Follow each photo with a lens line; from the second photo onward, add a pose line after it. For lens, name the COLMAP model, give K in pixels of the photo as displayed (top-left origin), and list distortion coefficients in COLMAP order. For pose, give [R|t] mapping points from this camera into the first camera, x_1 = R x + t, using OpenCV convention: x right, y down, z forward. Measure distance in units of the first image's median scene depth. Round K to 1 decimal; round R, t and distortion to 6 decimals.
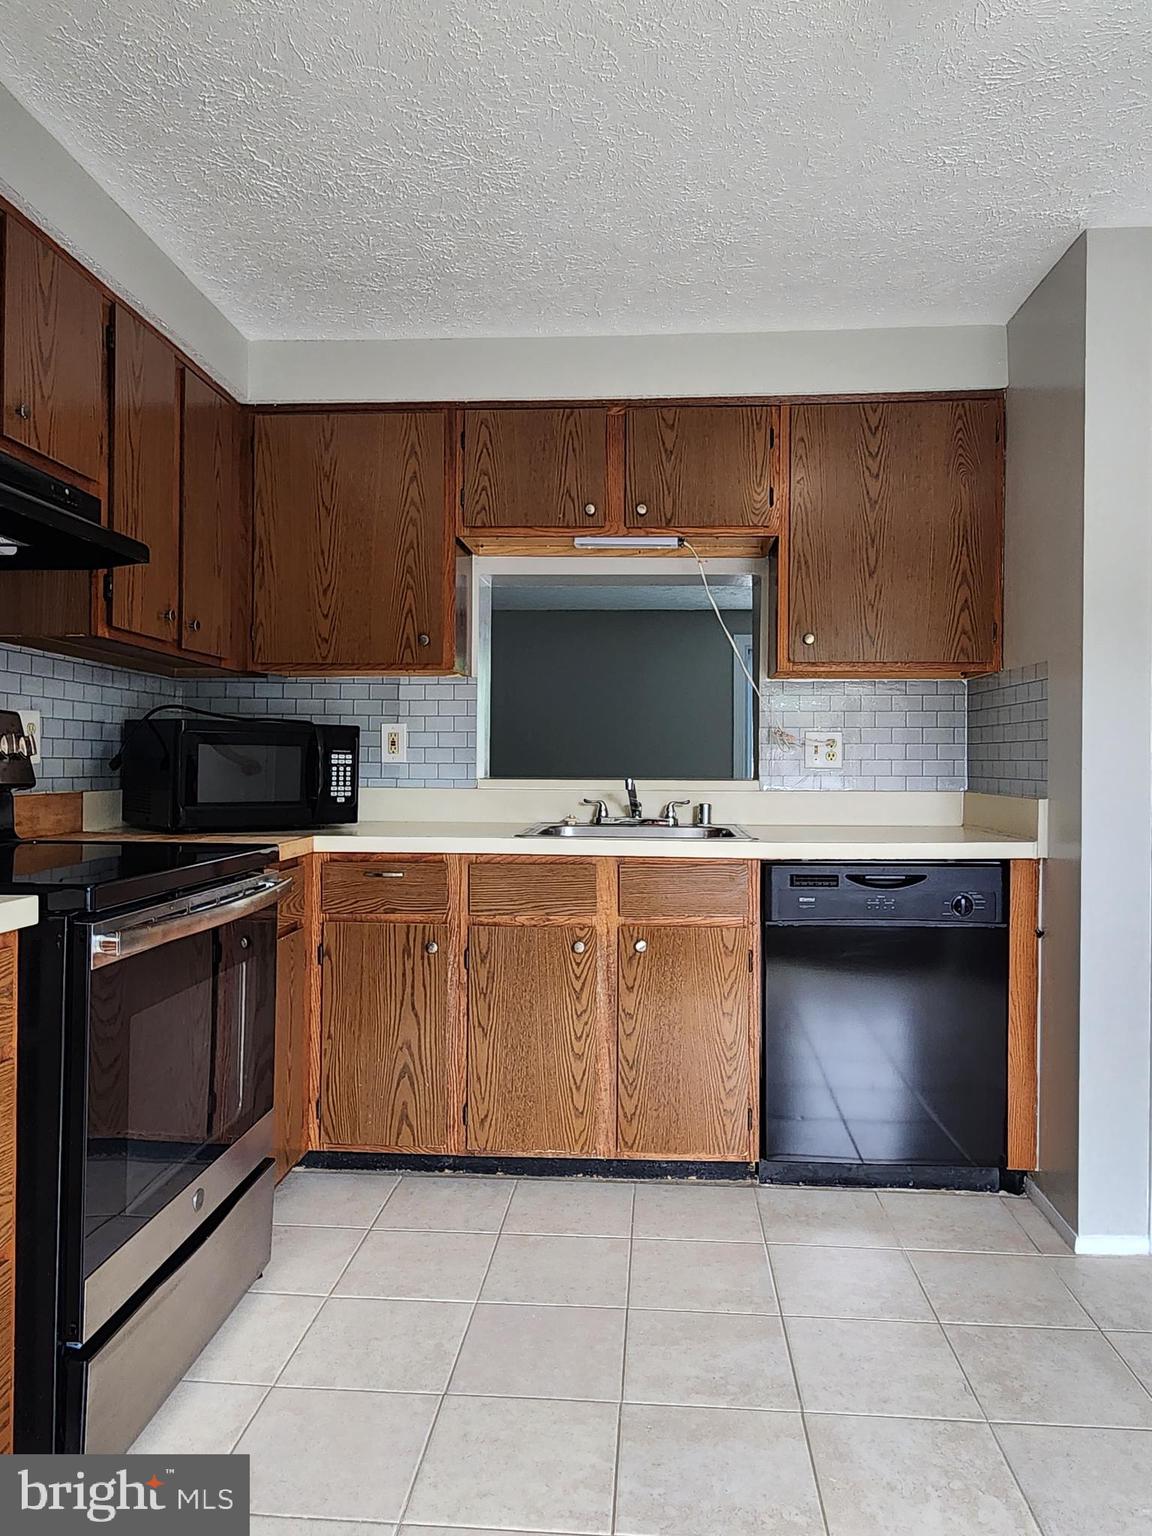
lens RADIAL K [[1038.6, 0, 579.5], [0, 1038.6, 759.1], [0, 0, 1]] dist [0.005951, -0.004824]
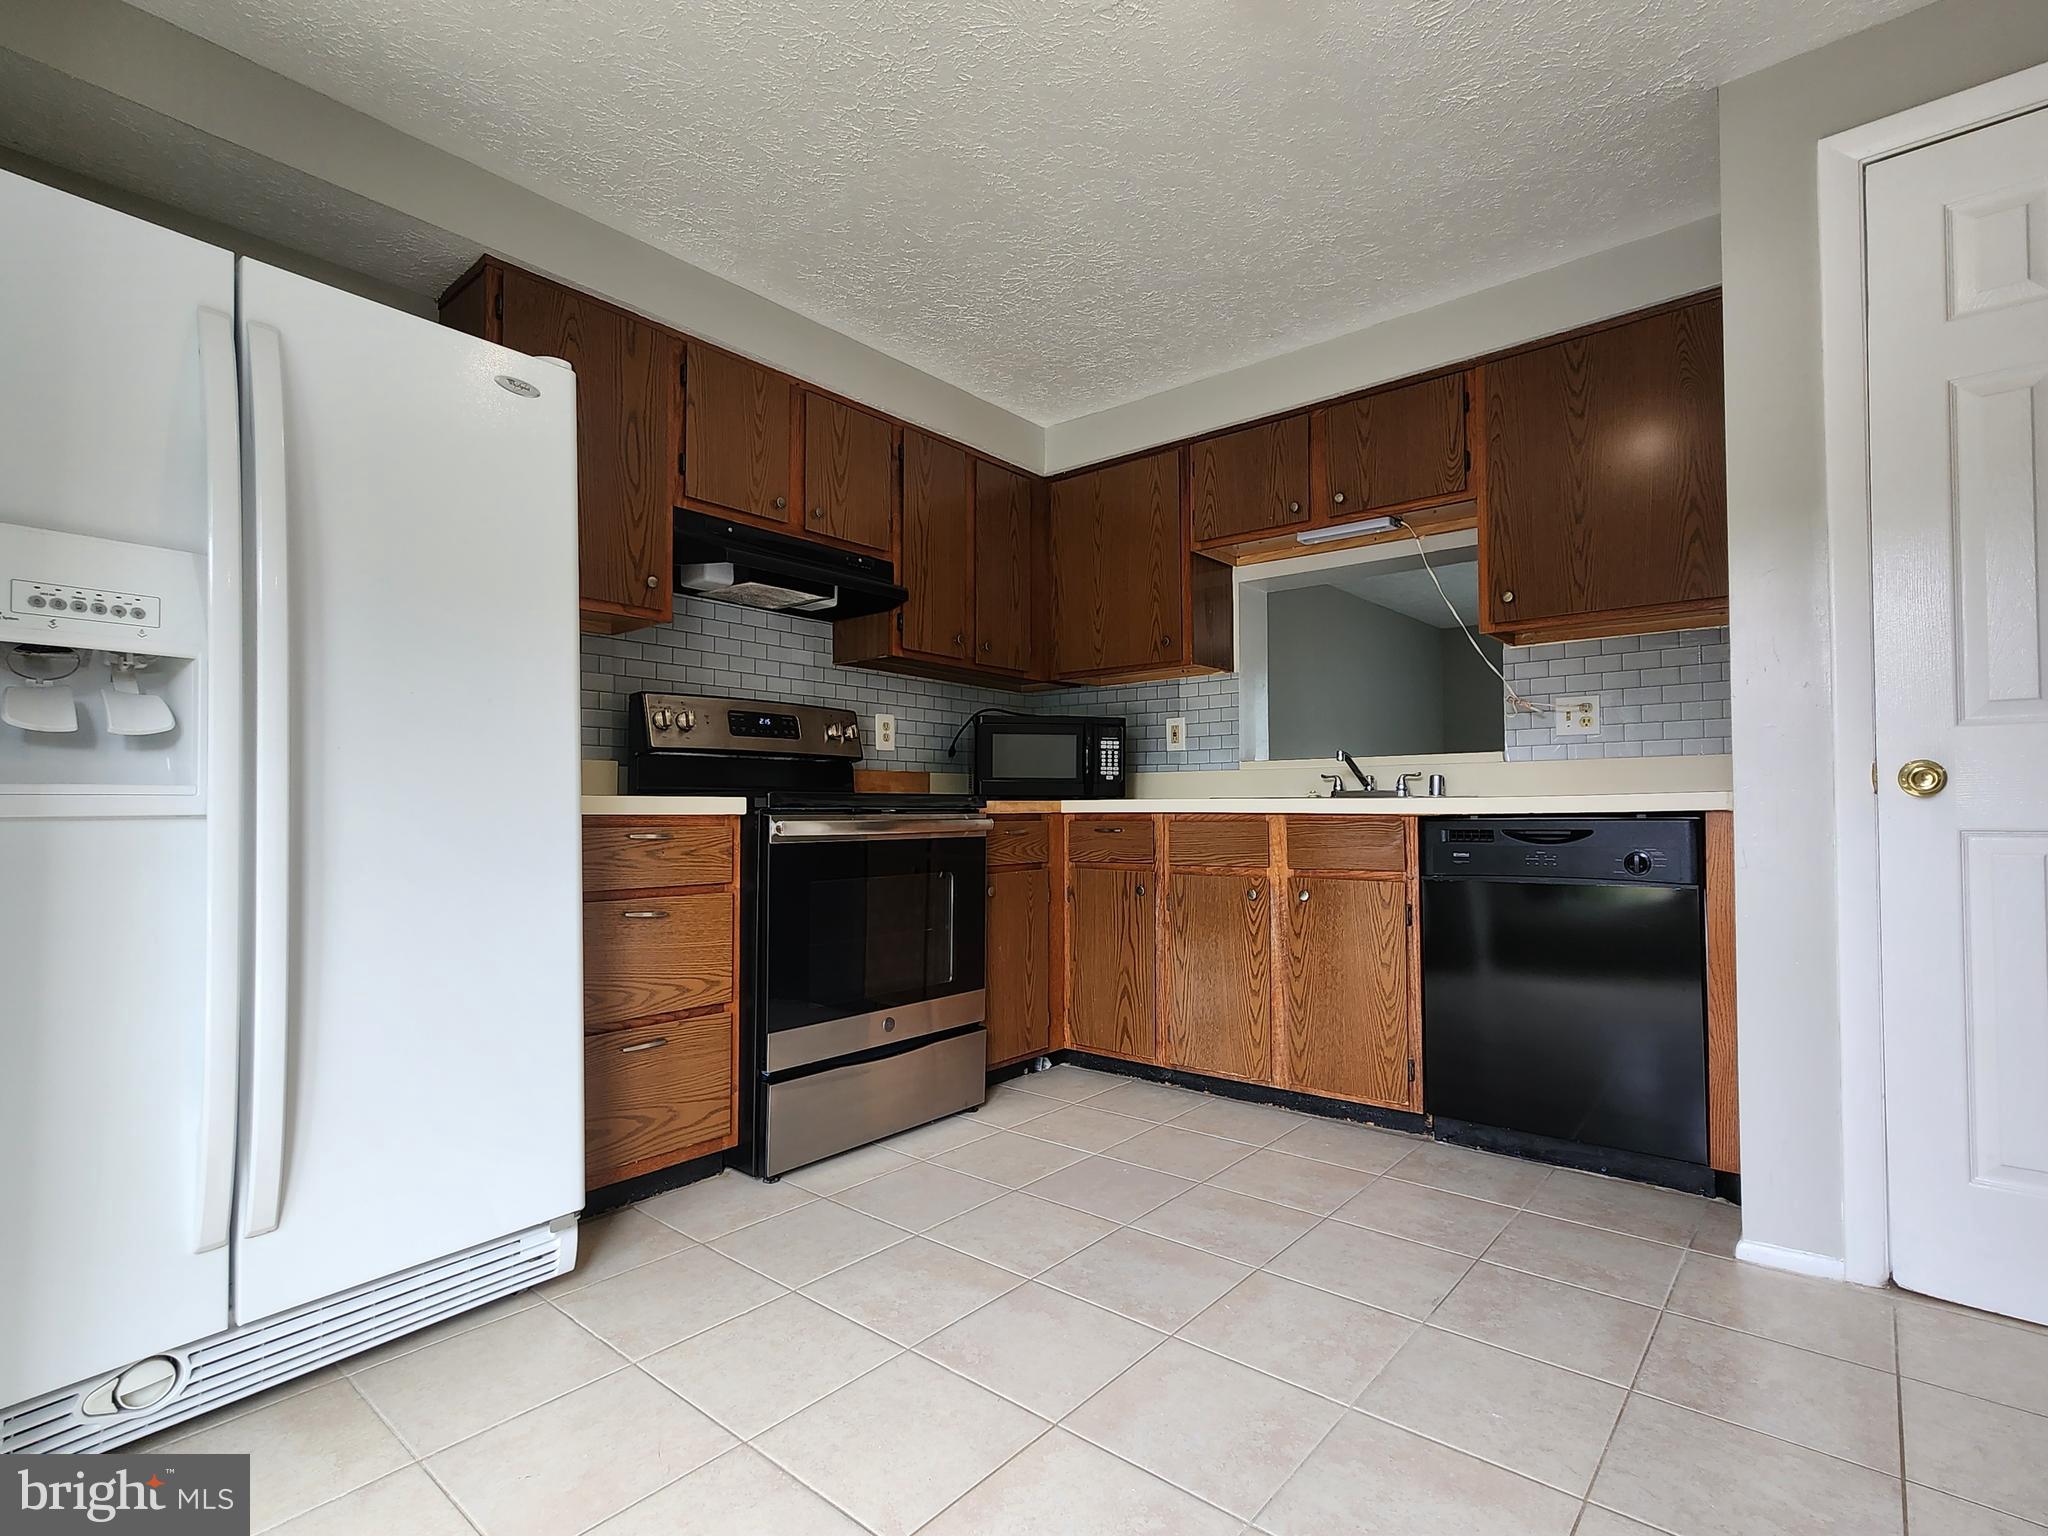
lens RADIAL K [[979.7, 0, 1019.3], [0, 979.7, 781.8], [0, 0, 1]] dist [-0.010388, 0.001667]
pose [[0.807377, -0.023783, -0.589556, 0.414125], [0.009484, 0.999581, -0.027335, 0.083784], [0.589959, 0.016478, 0.807265, -0.005584]]
